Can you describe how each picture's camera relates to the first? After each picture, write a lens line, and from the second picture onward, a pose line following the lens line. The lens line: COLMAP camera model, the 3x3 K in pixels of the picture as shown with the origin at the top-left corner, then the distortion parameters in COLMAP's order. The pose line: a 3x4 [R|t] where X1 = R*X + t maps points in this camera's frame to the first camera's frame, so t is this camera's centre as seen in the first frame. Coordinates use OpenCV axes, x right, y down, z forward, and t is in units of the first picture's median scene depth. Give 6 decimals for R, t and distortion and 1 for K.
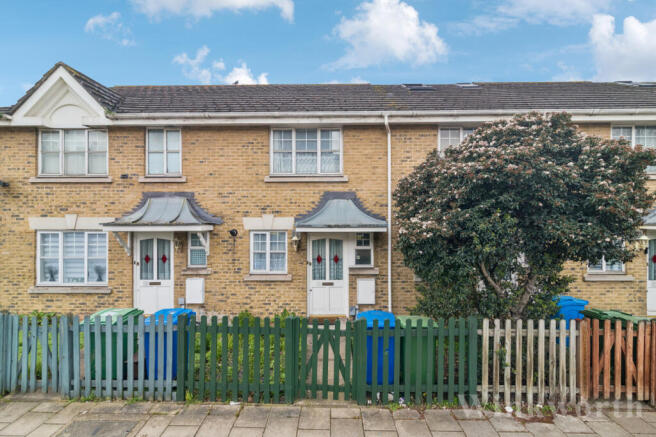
lens RADIAL K [[310.0, 0, 331.6], [0, 310.0, 217.7], [0, 0, 1]] dist [-0.001216, -0.000006]
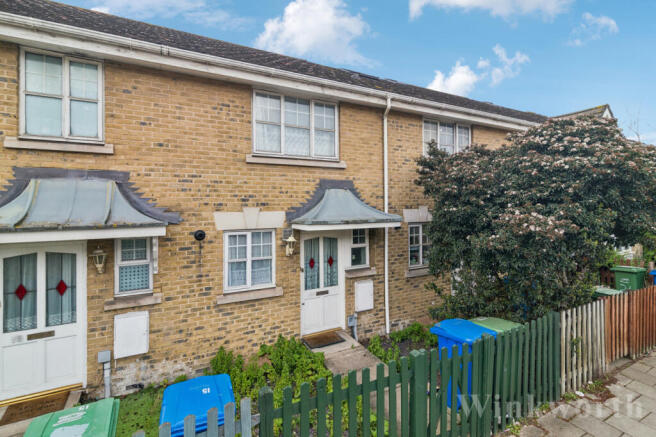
lens RADIAL K [[310.0, 0, 317.3], [0, 310.0, 204.8], [0, 0, 1]] dist [-0.001216, -0.000006]
pose [[0.876706, -0.000347, 0.481027, -0.415698], [0.004335, 0.999965, -0.007180, -0.011474], [-0.481007, 0.008380, 0.876677, 0.292649]]
